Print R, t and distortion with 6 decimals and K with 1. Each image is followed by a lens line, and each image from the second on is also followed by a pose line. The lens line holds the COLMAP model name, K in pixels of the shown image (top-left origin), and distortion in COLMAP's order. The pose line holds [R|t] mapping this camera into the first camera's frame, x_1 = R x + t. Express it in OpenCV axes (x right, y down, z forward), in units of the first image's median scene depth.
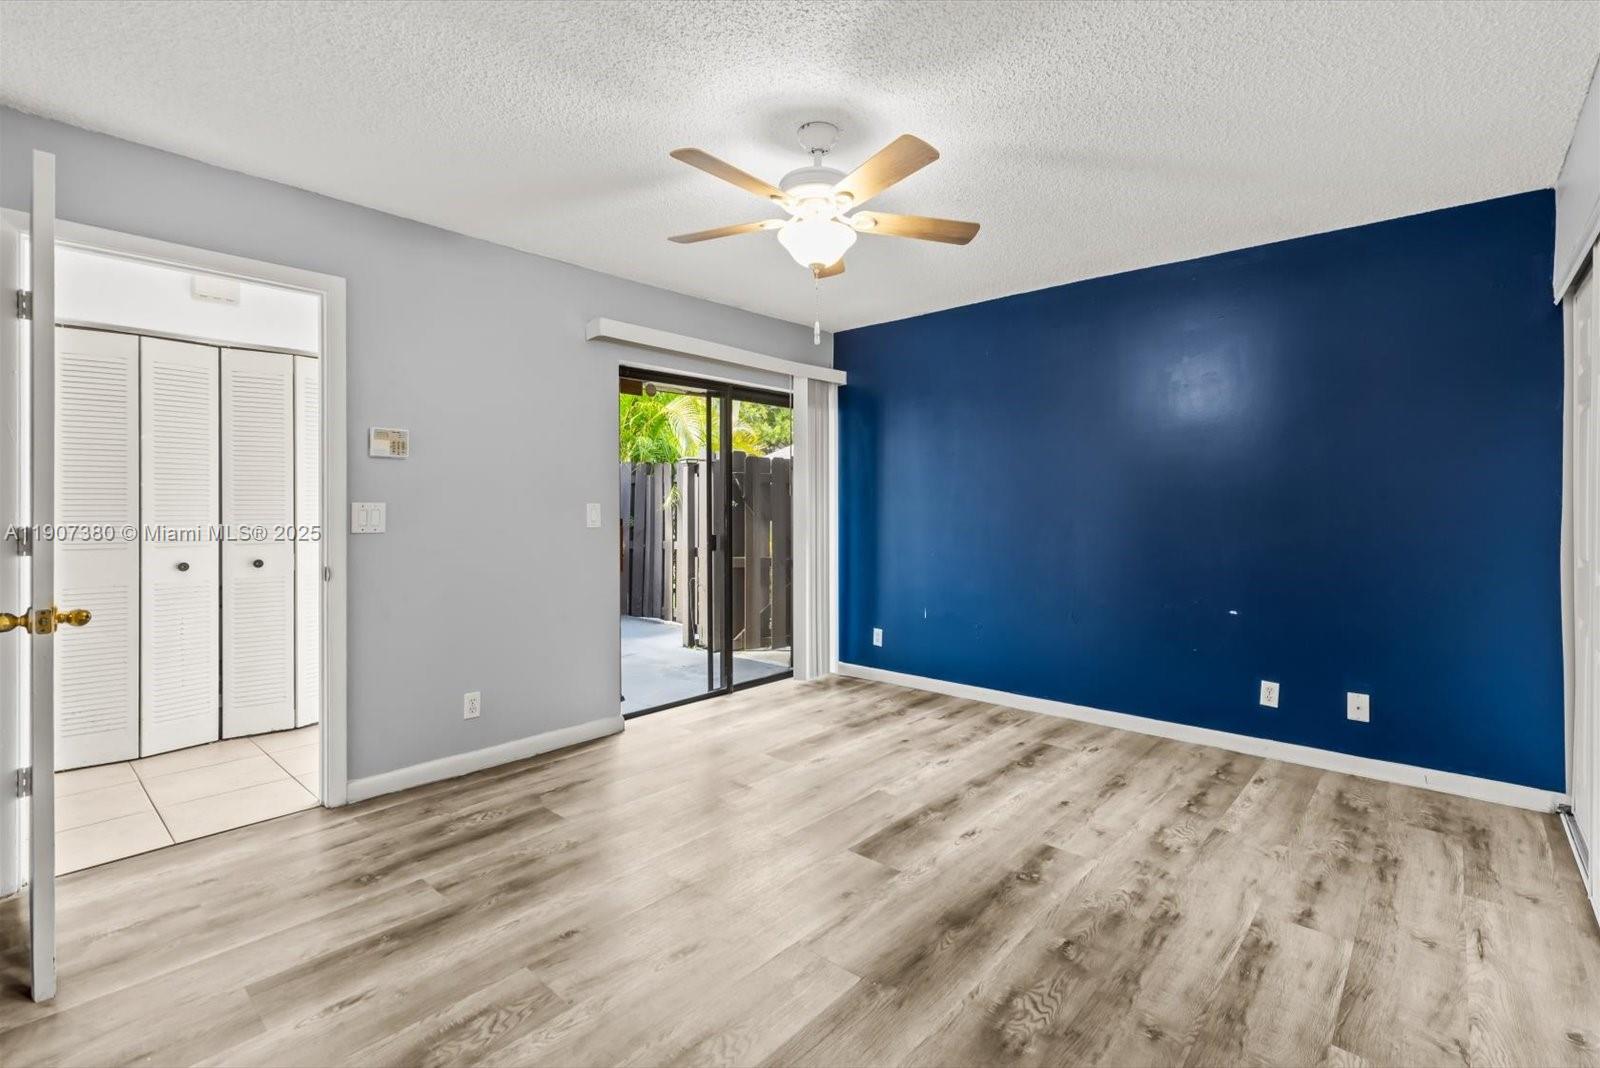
lens RADIAL K [[719.0, 0, 804.4], [0, 719.0, 516.5], [0, 0, 1]] dist [-0.000021, -0.000412]
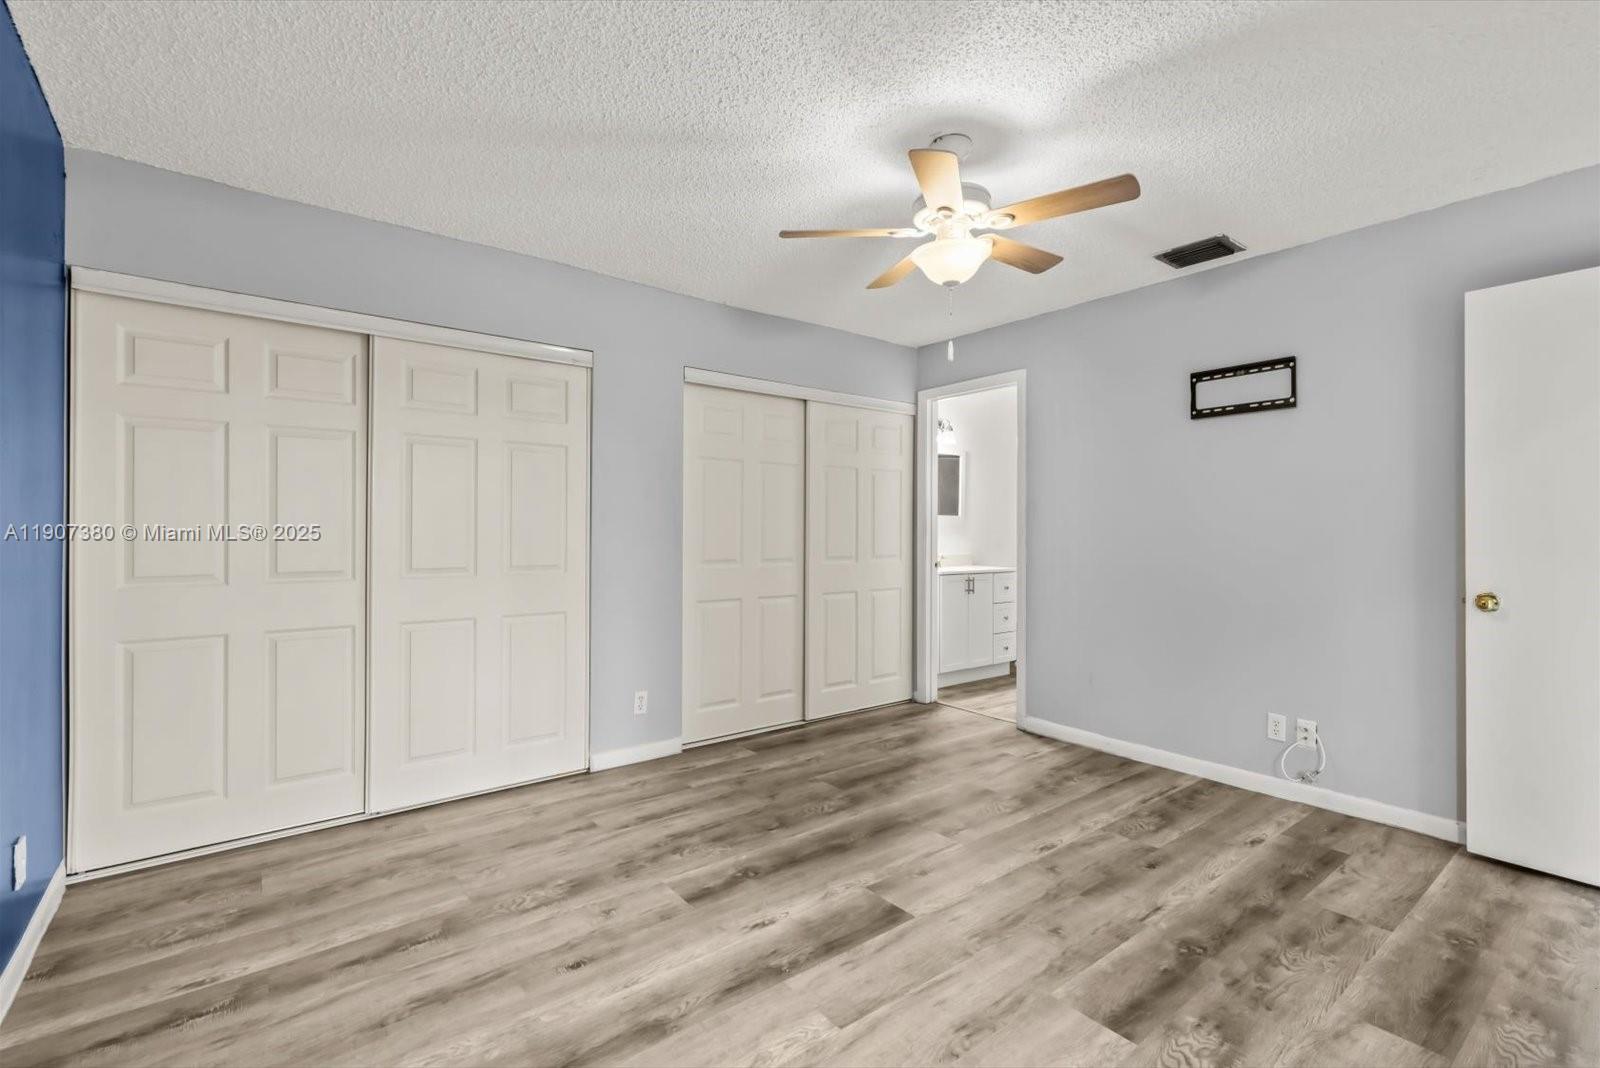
lens RADIAL K [[719.0, 0, 804.4], [0, 719.0, 516.5], [0, 0, 1]] dist [-0.000021, -0.000412]
pose [[-0.984722, 0.001631, 0.174124, 0.041394], [0.002032, 0.999996, 0.002124, -0.026706], [-0.174120, 0.002445, -0.984721, 1.959723]]
